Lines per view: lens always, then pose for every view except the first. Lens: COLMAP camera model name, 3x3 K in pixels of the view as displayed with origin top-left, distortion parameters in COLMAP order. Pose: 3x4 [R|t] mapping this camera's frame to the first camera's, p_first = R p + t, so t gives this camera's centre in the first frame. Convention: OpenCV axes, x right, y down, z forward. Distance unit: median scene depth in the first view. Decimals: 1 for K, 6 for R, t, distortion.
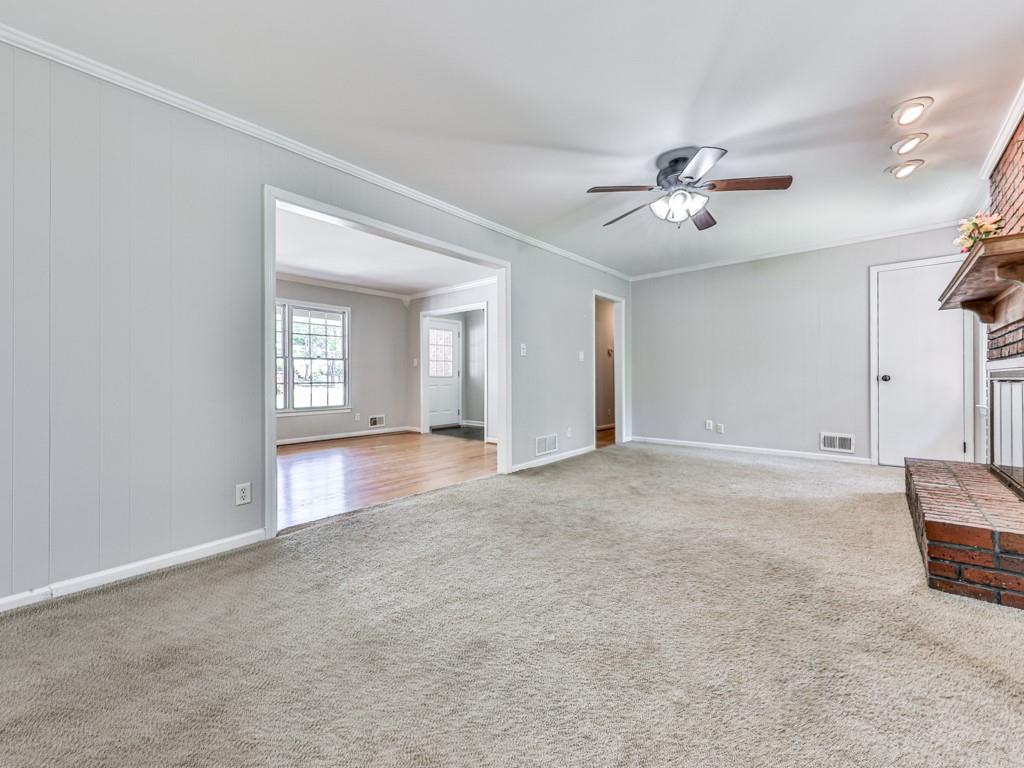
lens RADIAL K [[401.7, 0, 559.3], [0, 401.7, 378.4], [0, 0, 1]] dist [-0.000949, -0.000112]
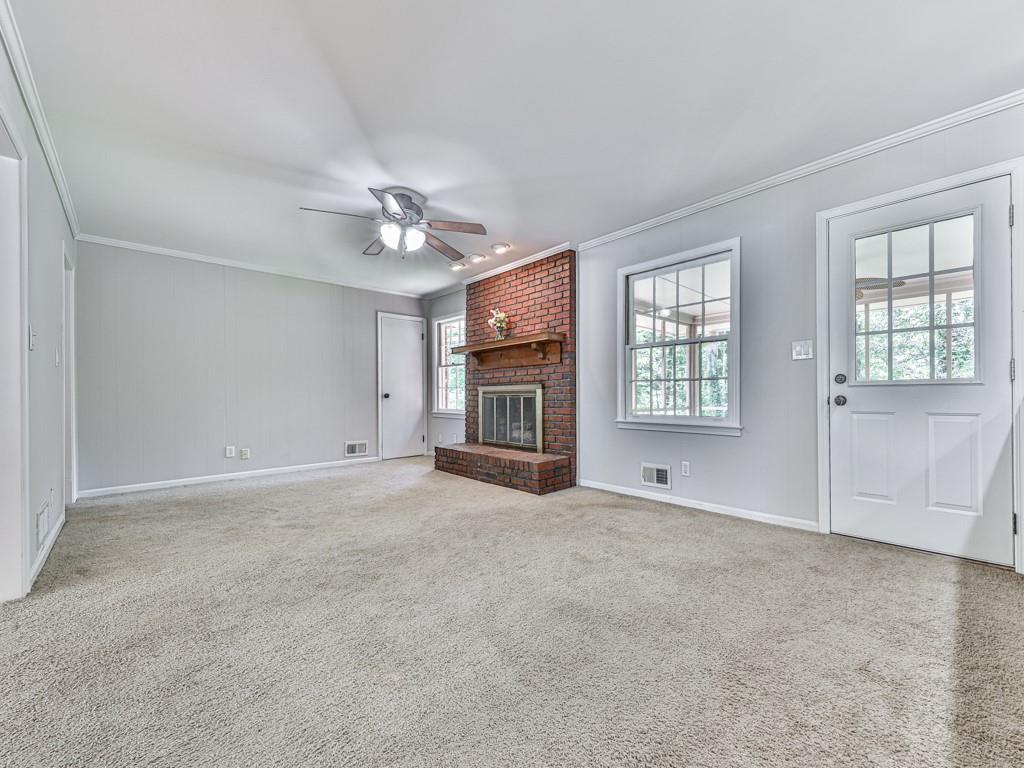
lens RADIAL K [[418.2, 0, 516.7], [0, 418.2, 406.2], [0, 0, 1]] dist [0.000073, -0.000012]
pose [[0.155105, -0.028674, 0.987482, -0.831198], [0.007413, 0.999584, 0.027861, -0.002971], [-0.987870, 0.002999, 0.155254, 0.522270]]
